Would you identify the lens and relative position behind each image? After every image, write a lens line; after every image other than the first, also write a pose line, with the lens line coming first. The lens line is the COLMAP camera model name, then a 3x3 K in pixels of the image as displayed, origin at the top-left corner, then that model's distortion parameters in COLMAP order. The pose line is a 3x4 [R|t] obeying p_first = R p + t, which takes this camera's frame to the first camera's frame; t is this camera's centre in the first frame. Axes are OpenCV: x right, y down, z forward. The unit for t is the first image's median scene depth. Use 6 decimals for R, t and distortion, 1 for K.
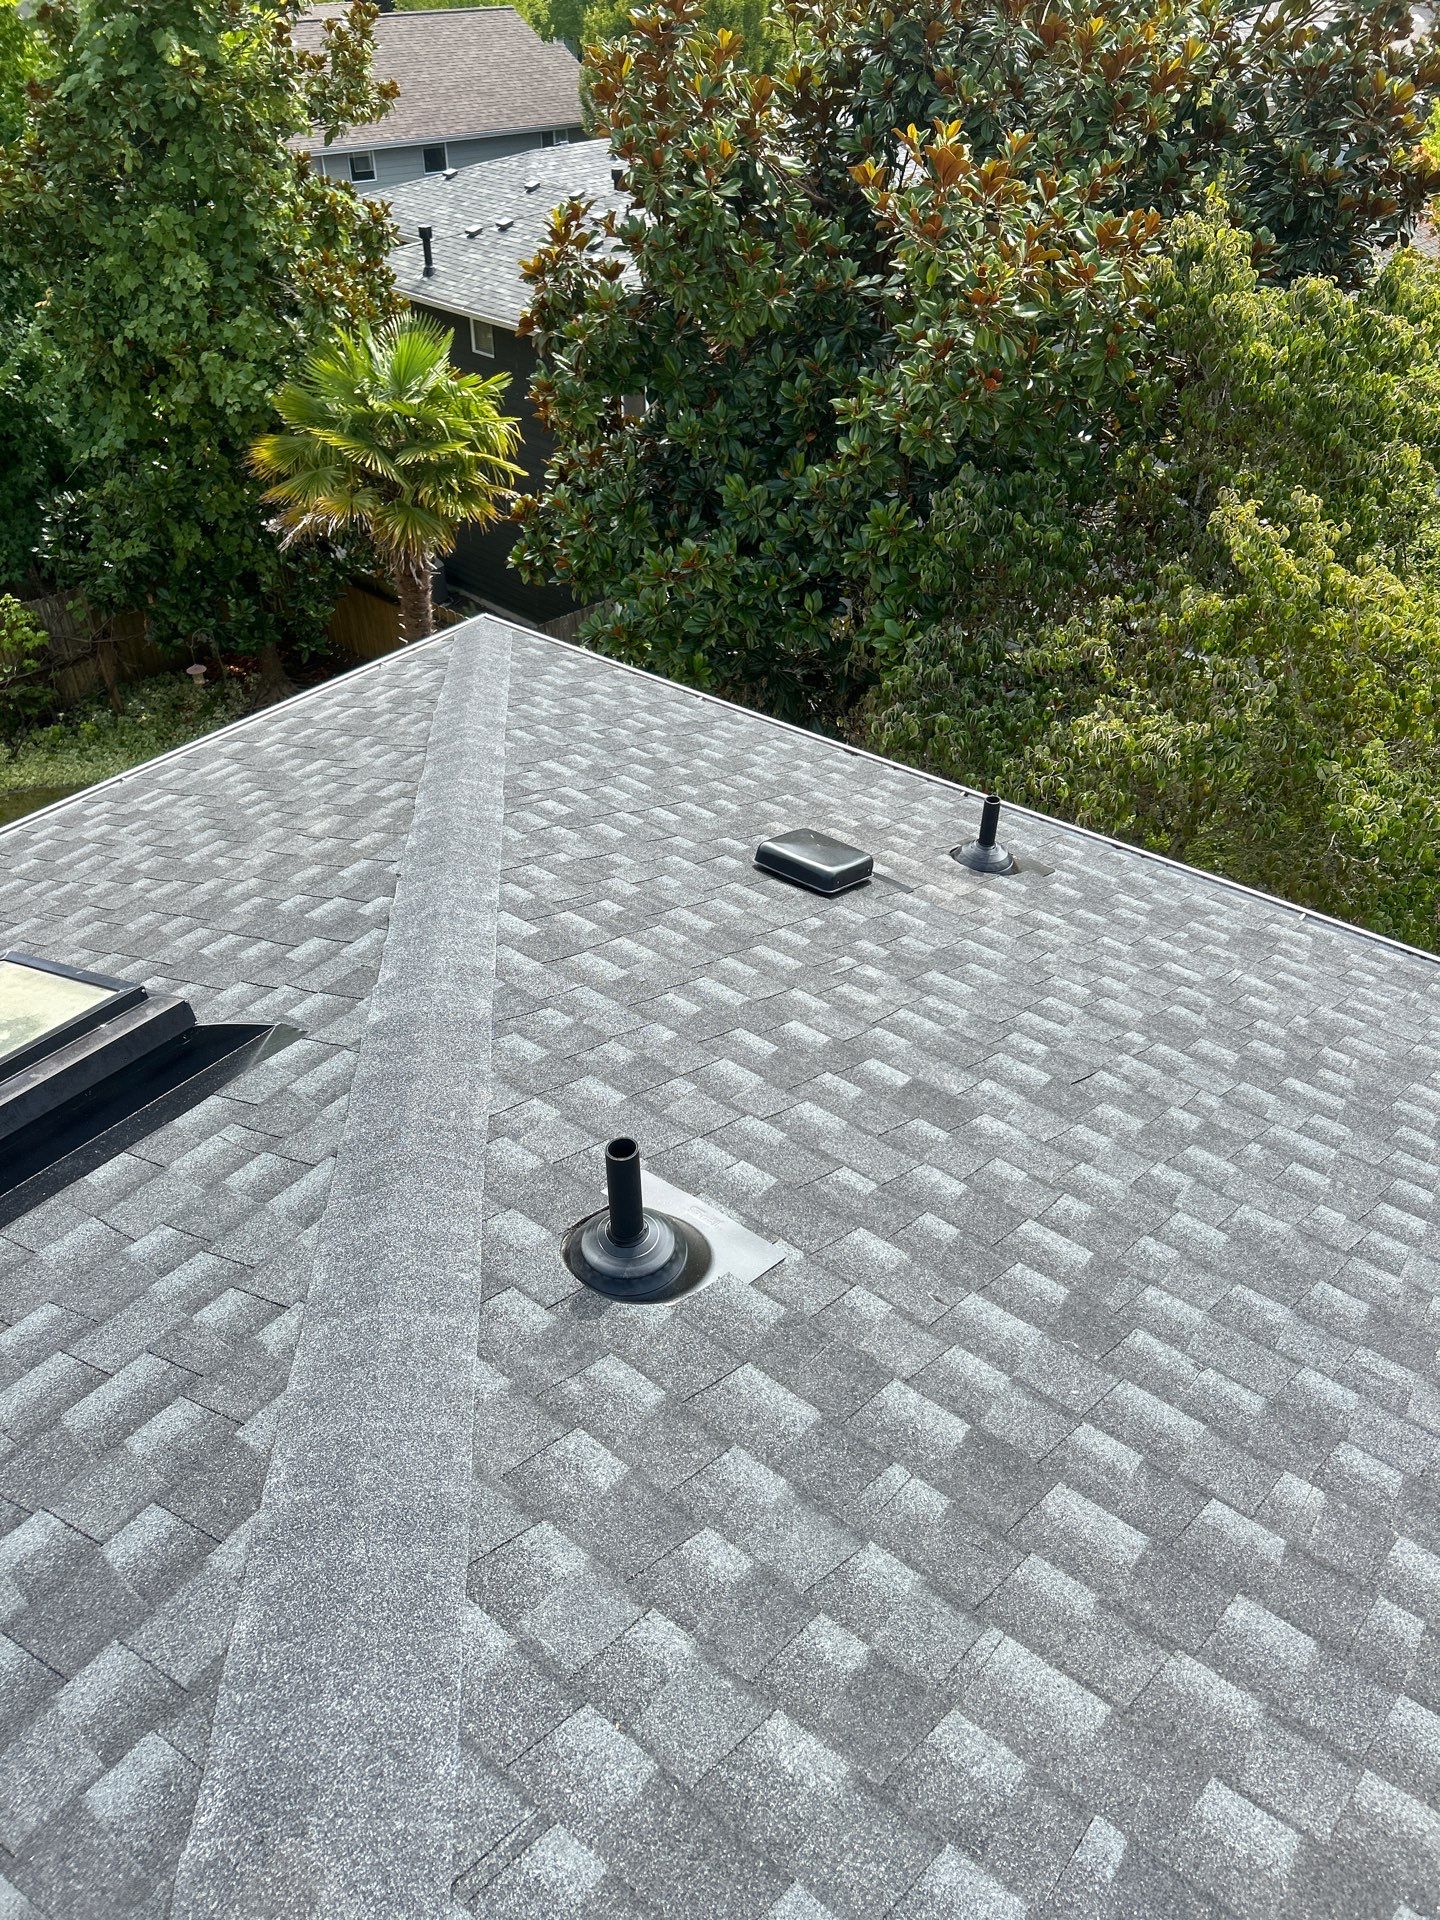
lens RADIAL K [[1454.2, 0, 722.2], [0, 1454.2, 956.8], [0, 0, 1]] dist [0.045970, -0.053671]
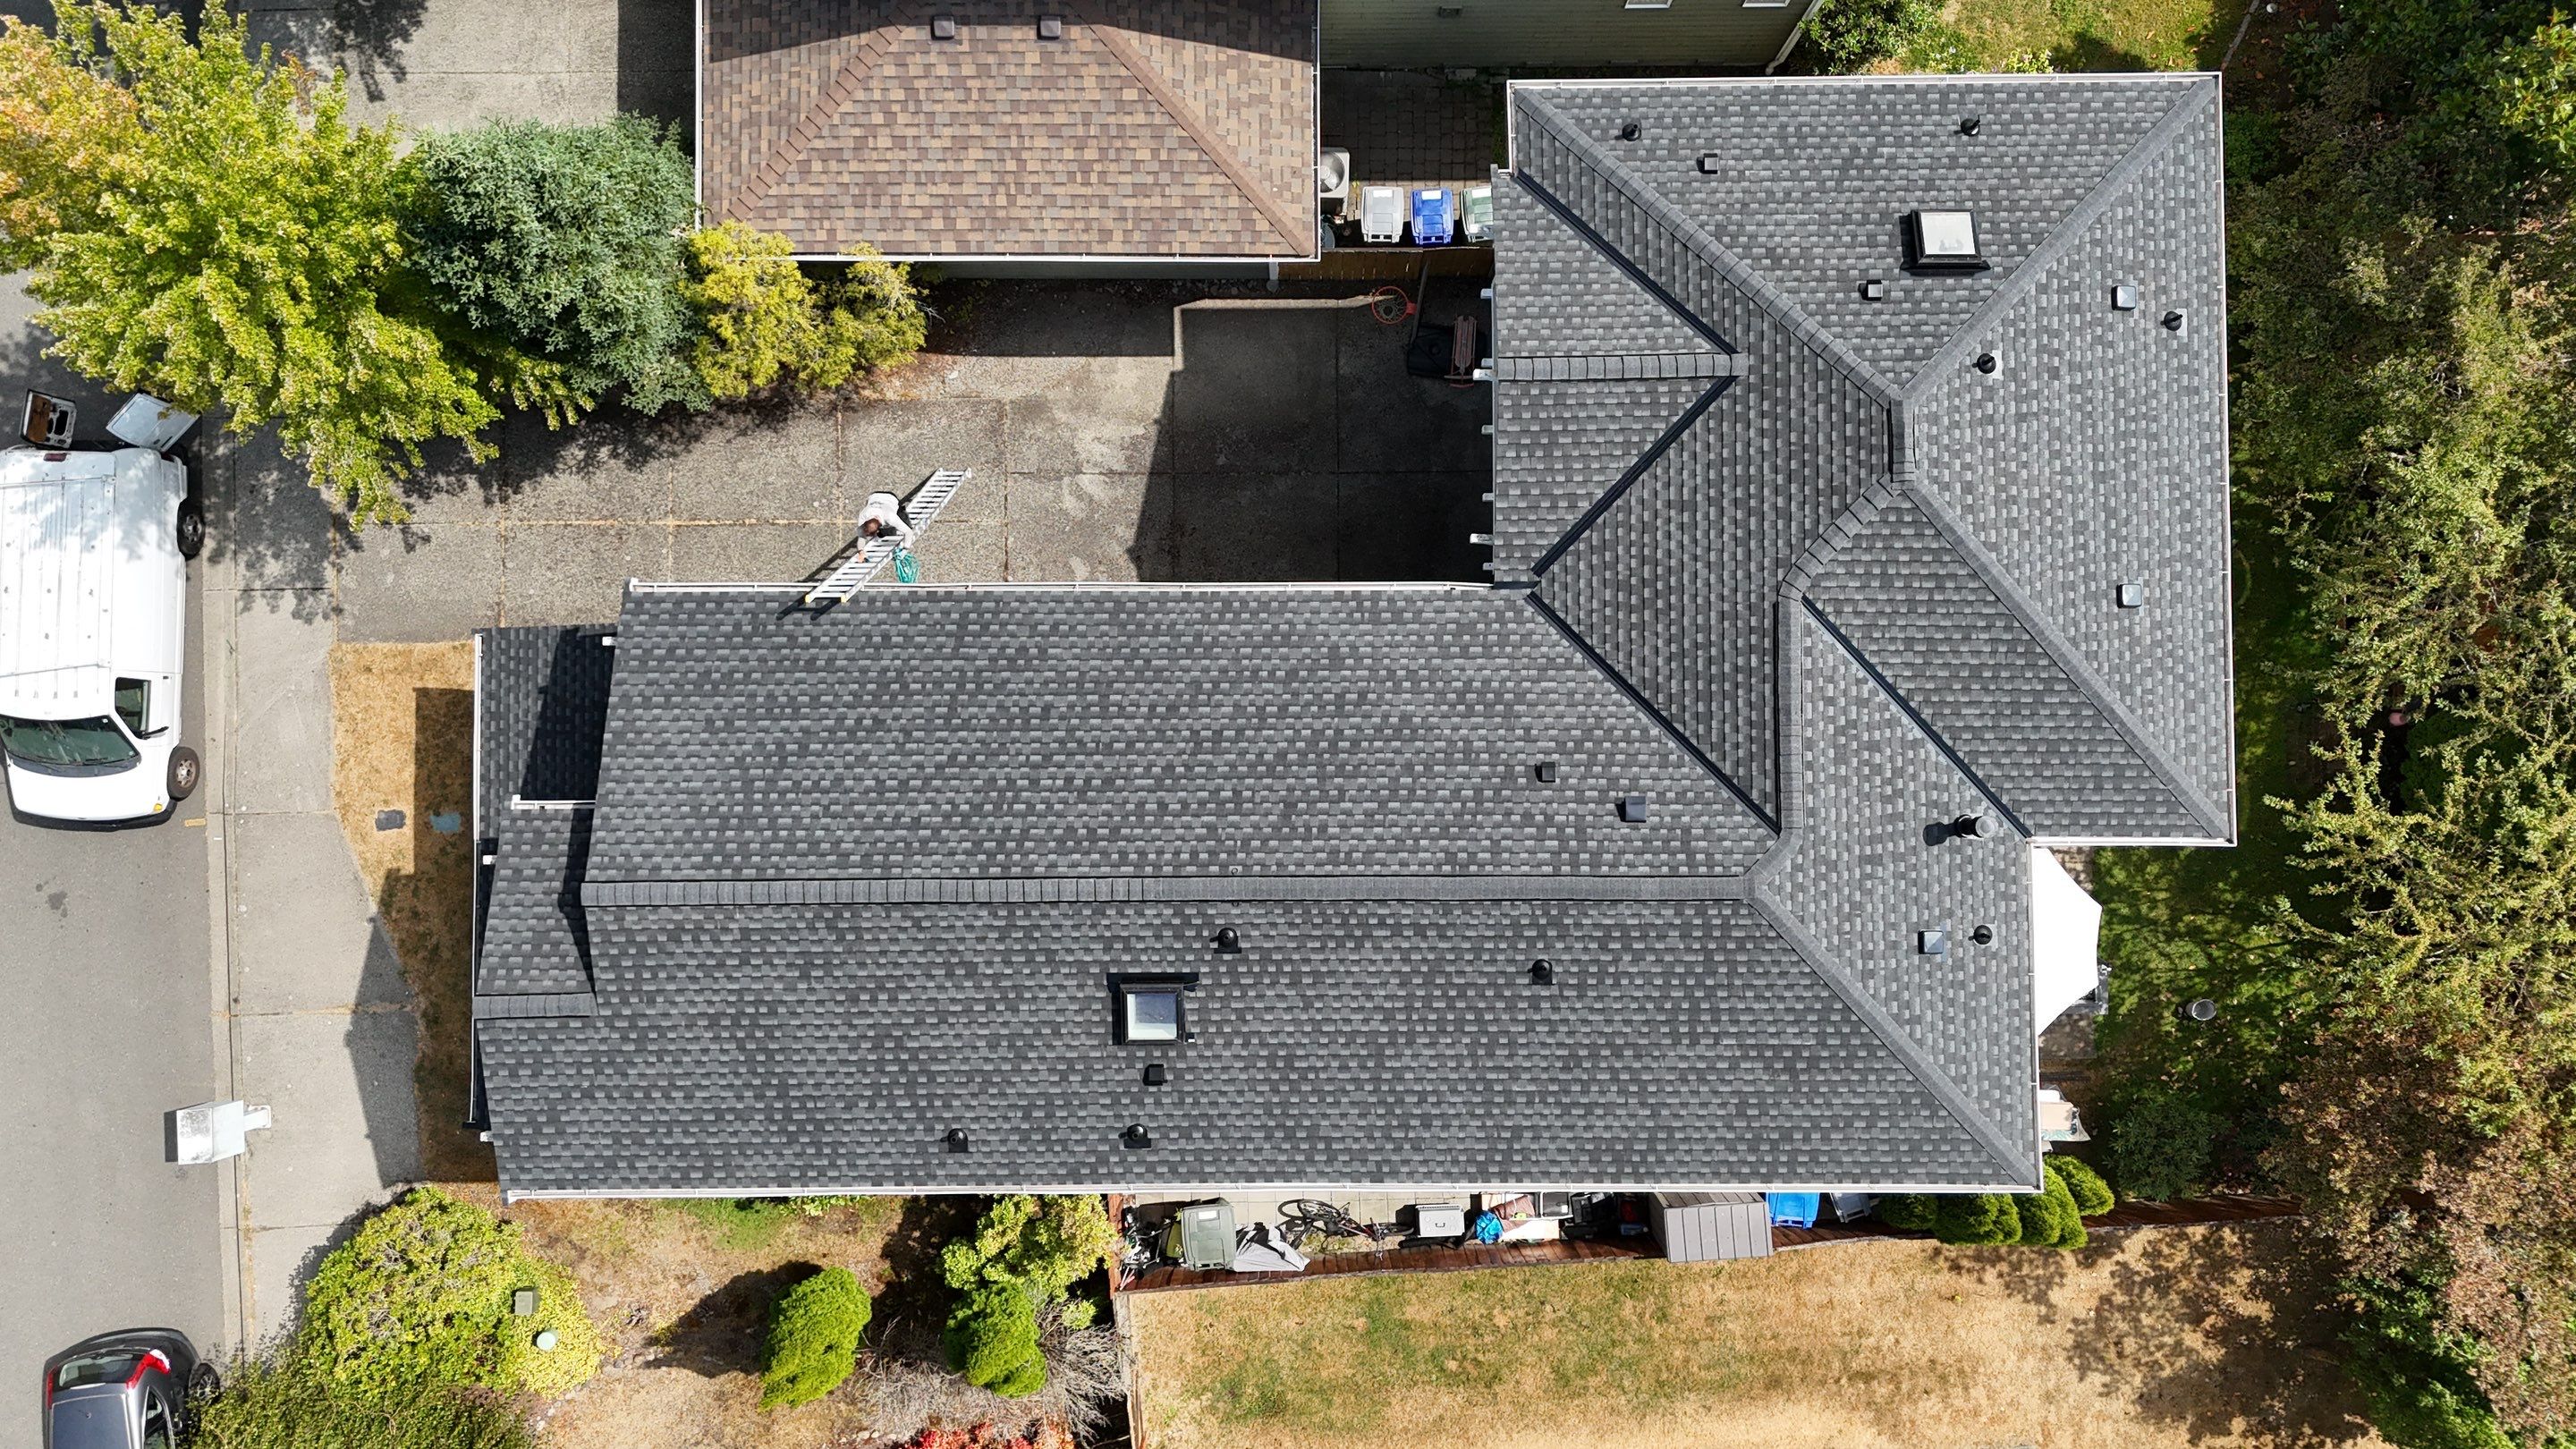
lens RADIAL K [[1920.1, 0, 1288.4], [0, 1920.1, 717.6], [0, 0, 1]] dist [0.021266, -0.010221]
pose [[0.622413, 0.781720, -0.038943, -0.494979], [-0.467429, 0.411158, 0.782598, -5.180562], [0.627784, -0.468896, 0.621309, -8.320362]]
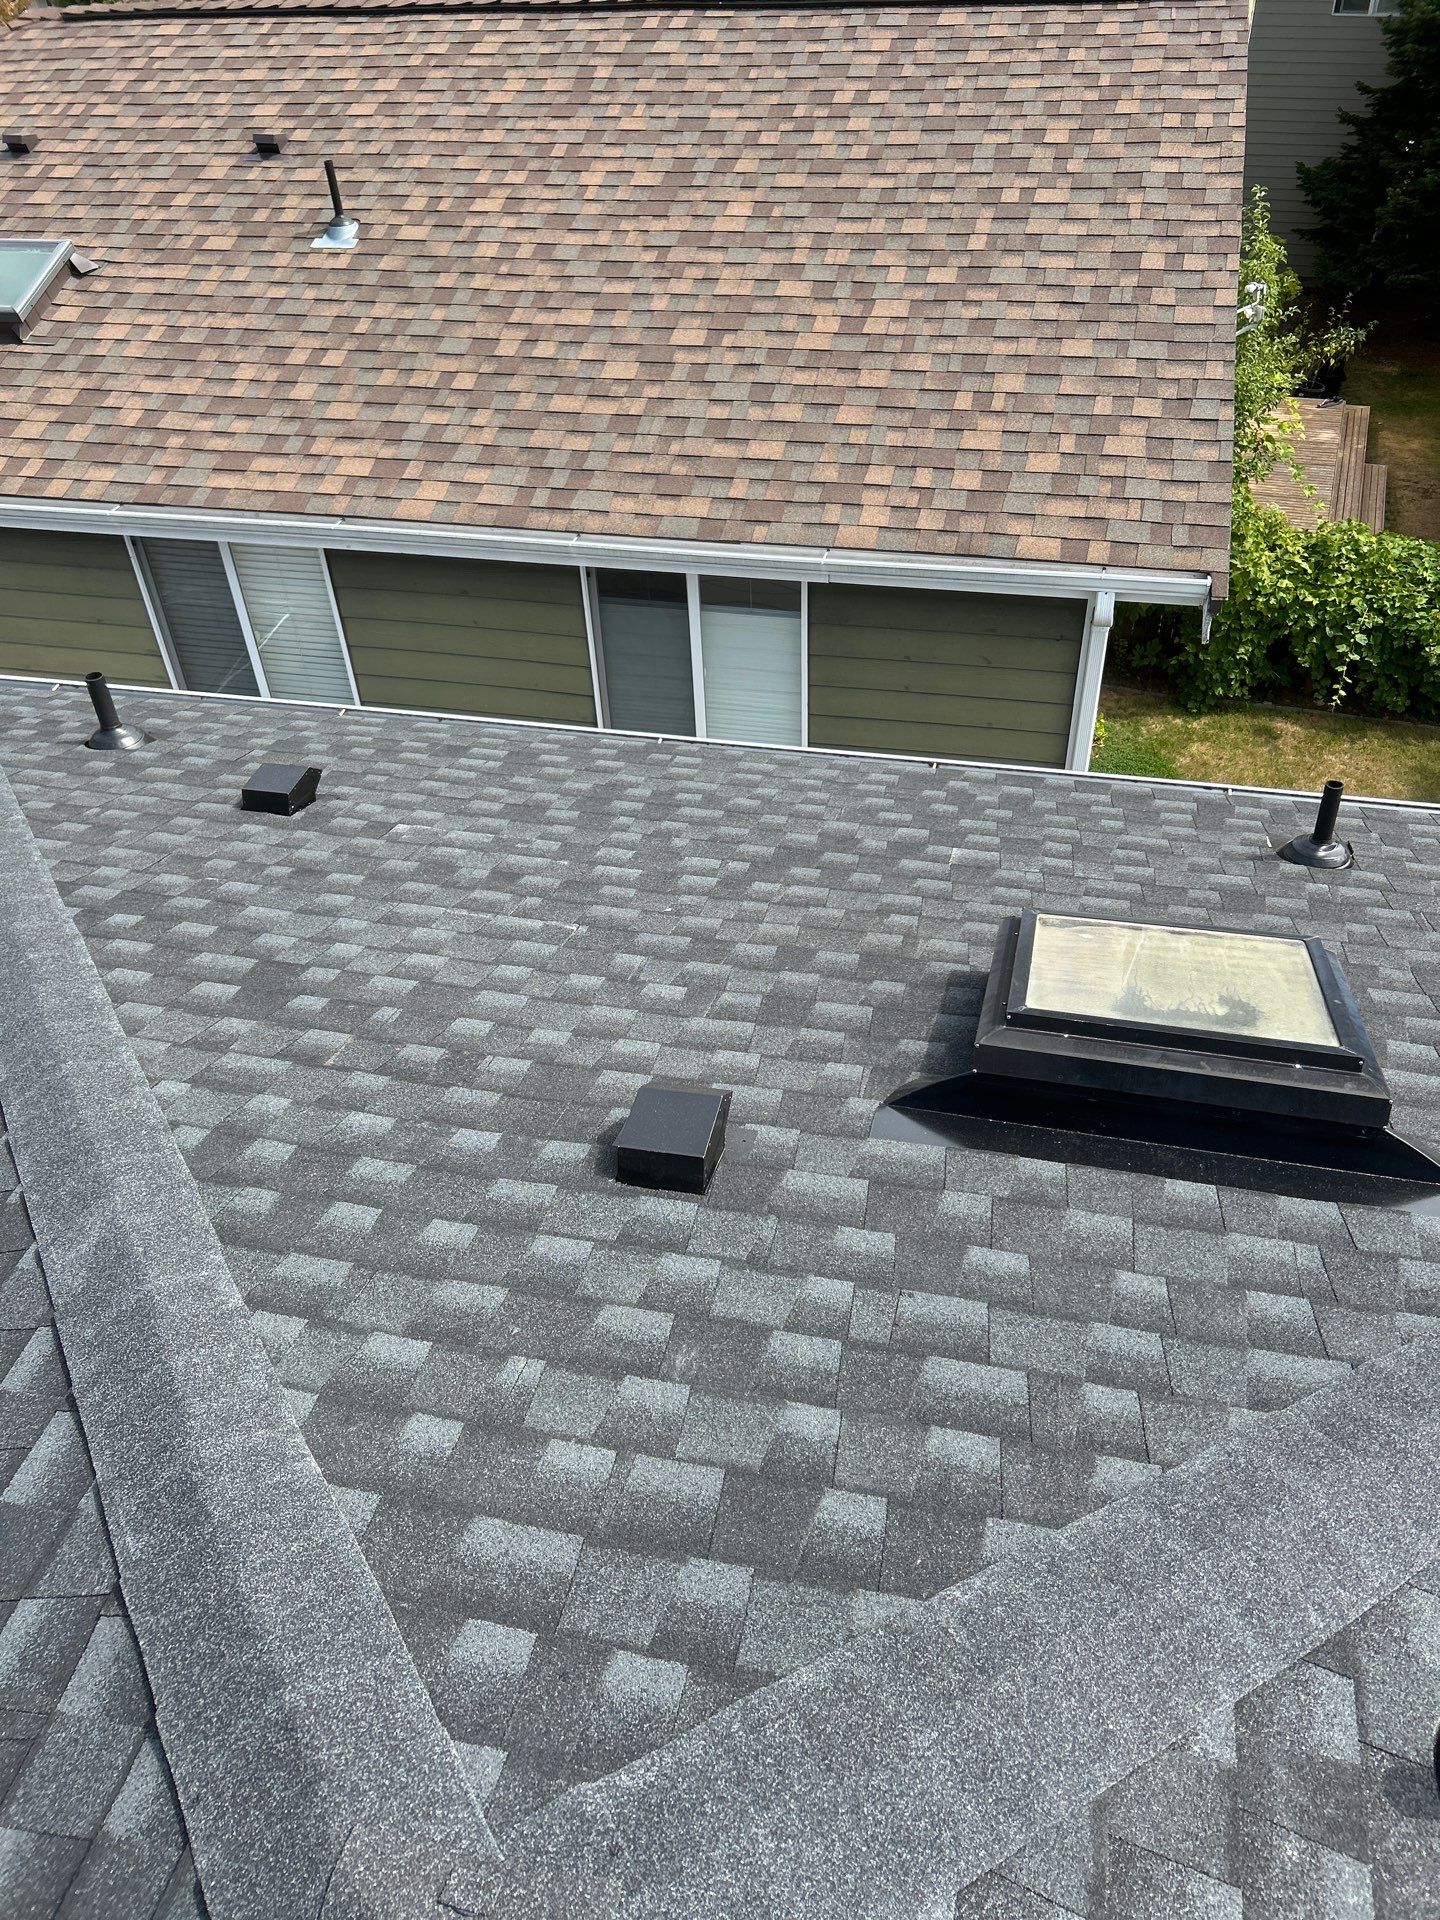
lens RADIAL K [[1454.2, 0, 722.0], [0, 1454.2, 960.1], [0, 0, 1]] dist [0.045970, -0.053671]
pose [[0.417067, 0.566416, -0.710794, 0.051911], [-0.517881, 0.790783, 0.326284, -0.153398], [0.746896, 0.232025, 0.623146, 0.188250]]
